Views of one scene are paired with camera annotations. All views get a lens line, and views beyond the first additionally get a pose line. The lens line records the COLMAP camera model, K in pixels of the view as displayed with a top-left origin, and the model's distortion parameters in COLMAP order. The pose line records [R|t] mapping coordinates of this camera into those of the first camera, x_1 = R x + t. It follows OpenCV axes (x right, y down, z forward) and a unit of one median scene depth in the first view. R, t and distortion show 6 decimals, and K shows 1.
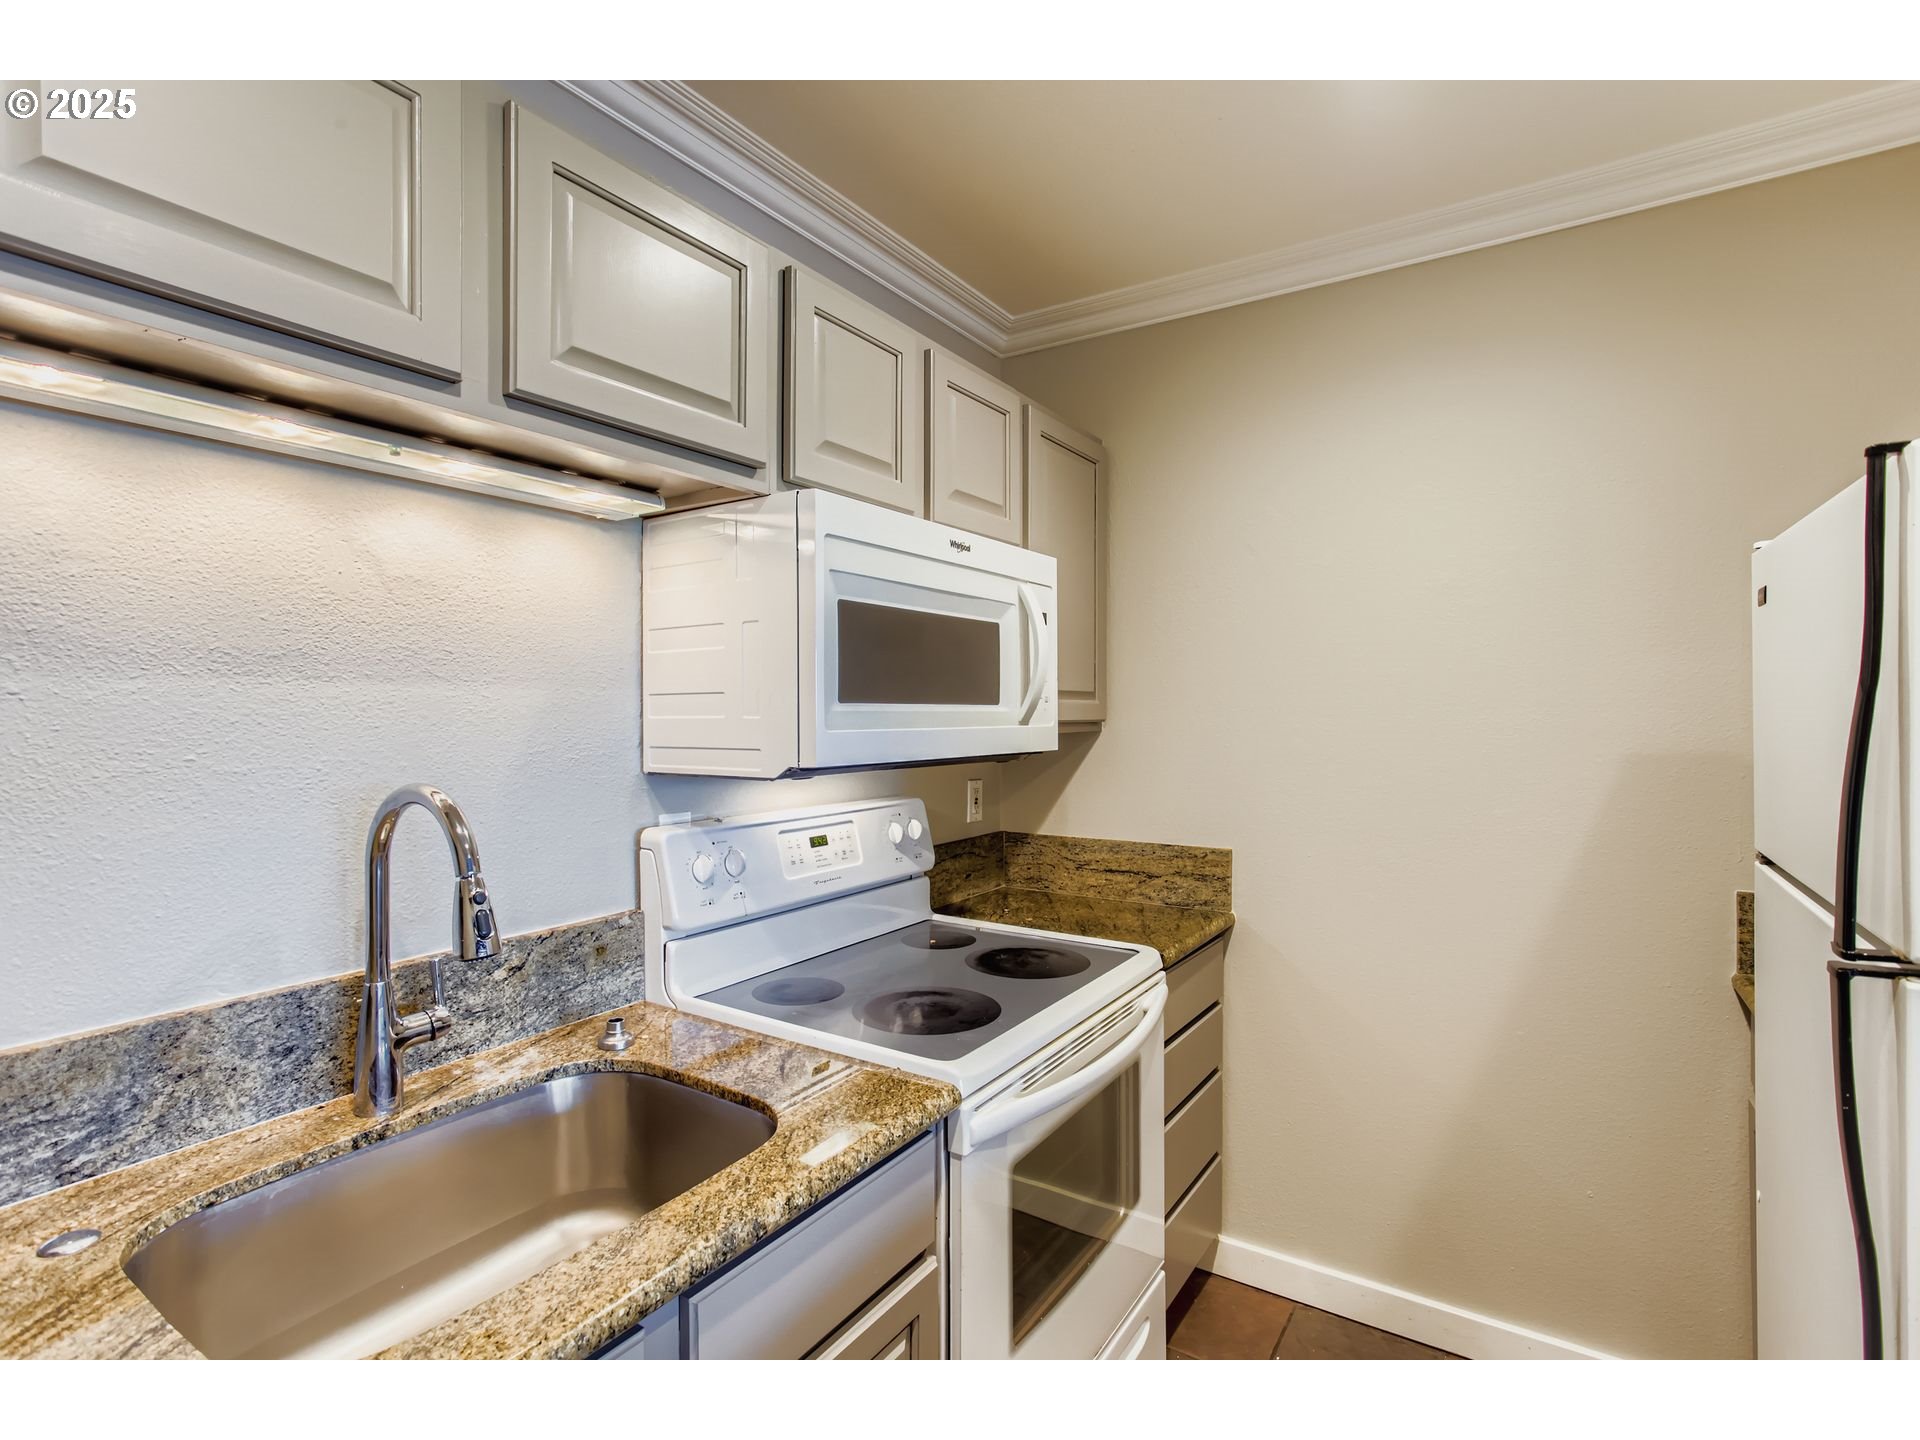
lens RADIAL K [[929.5, 0, 960.0], [0, 929.5, 720.0], [0, 0, 1]] dist [-0.039173, 0.021013]
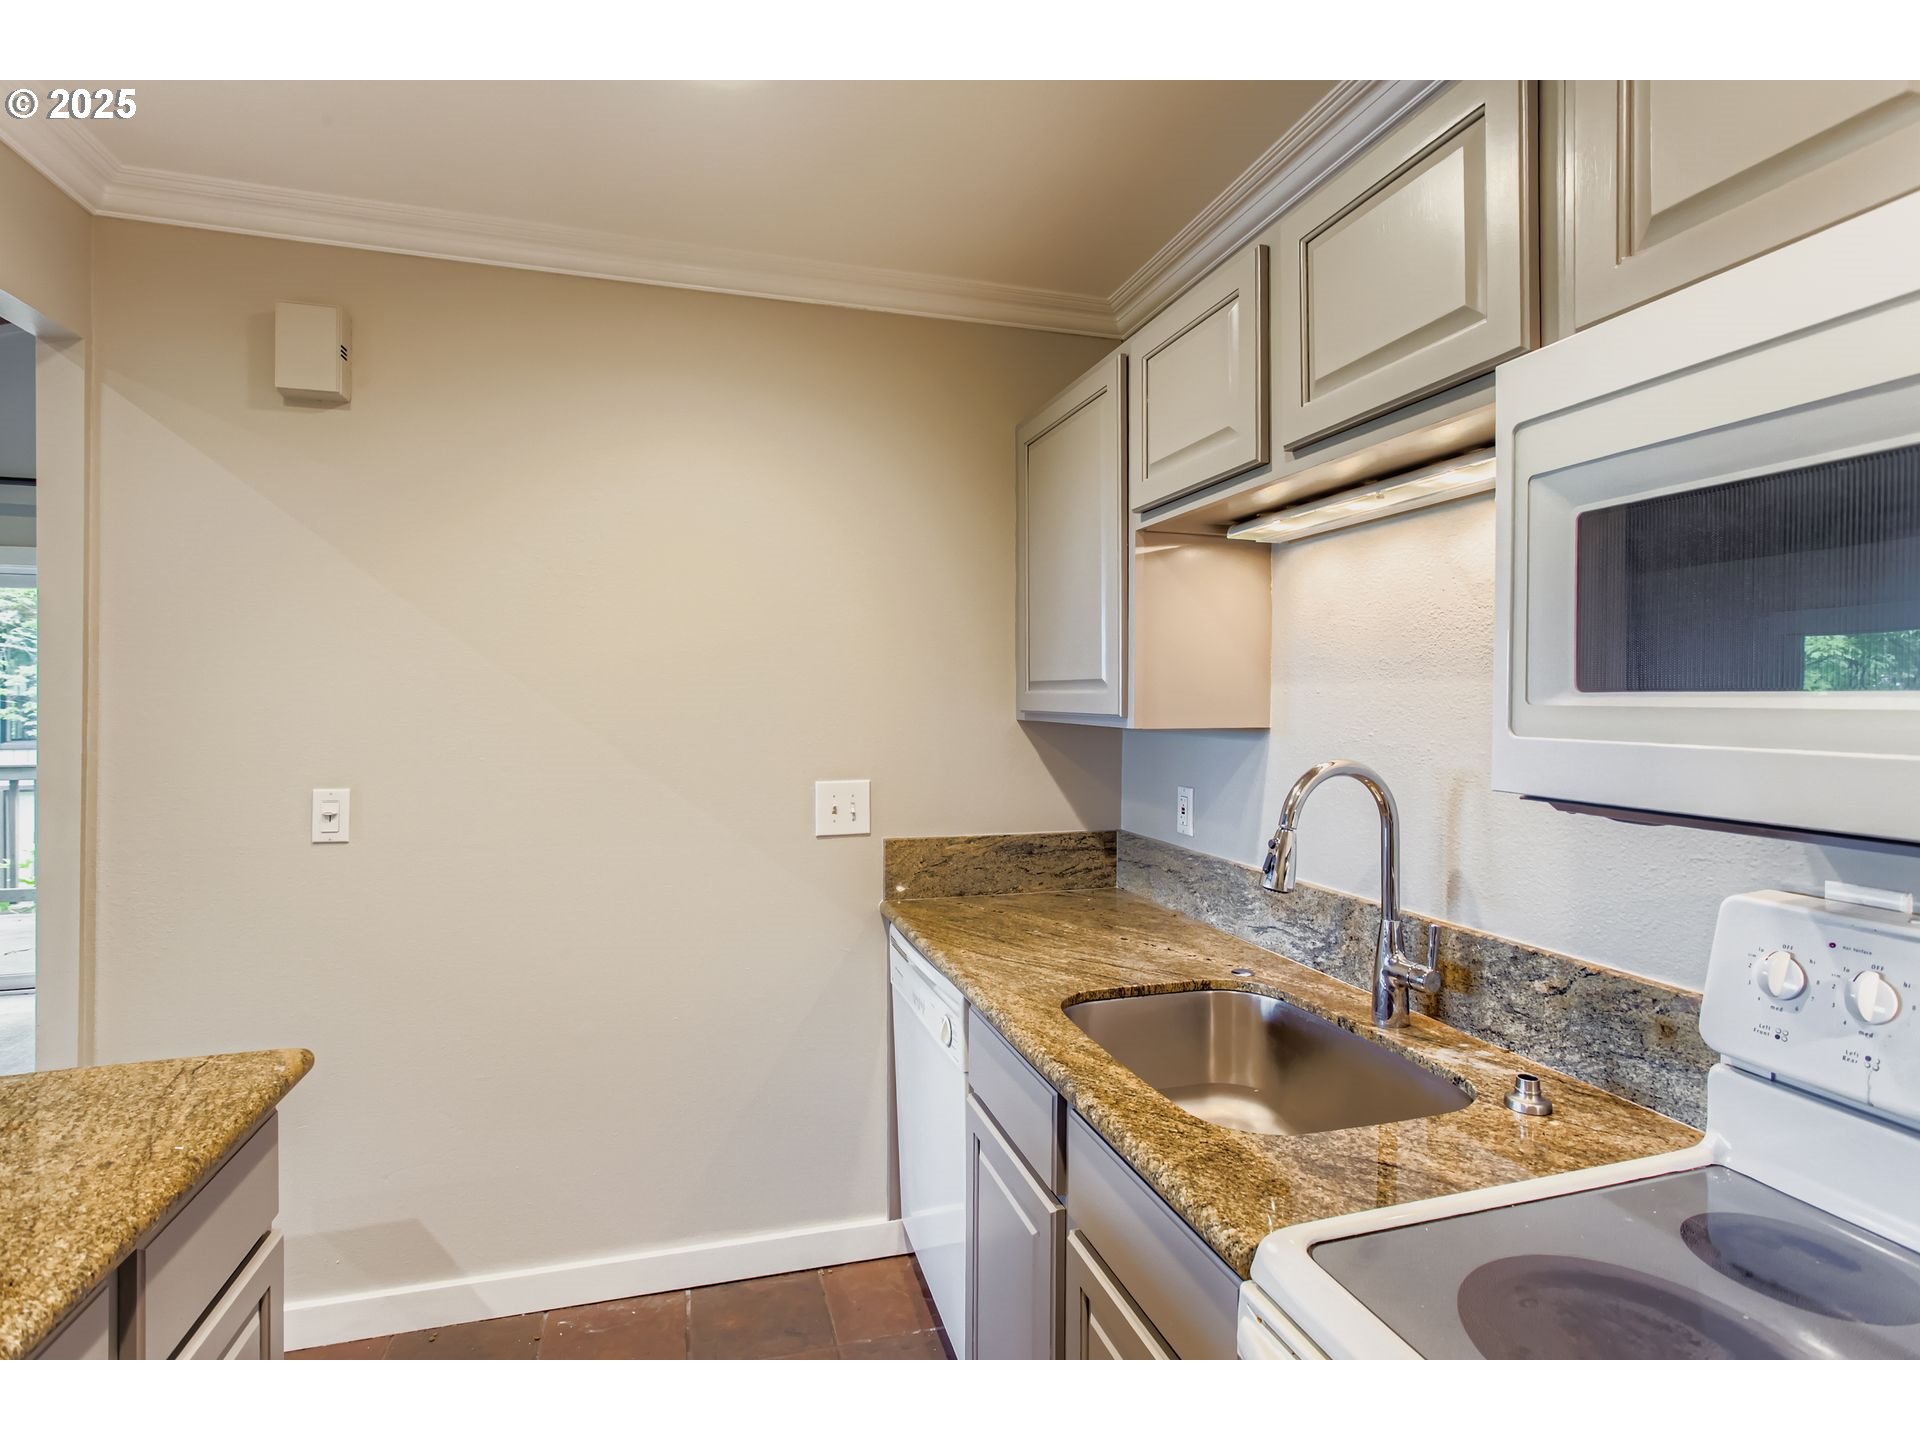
lens RADIAL K [[946.8, 0, 955.5], [0, 946.8, 696.7], [0, 0, 1]] dist [-0.031329, 0.016290]
pose [[-0.655655, -0.005661, -0.755040, 0.569032], [-0.014041, 0.999890, 0.004697, -0.012931], [0.754930, 0.013681, -0.655662, 1.095361]]
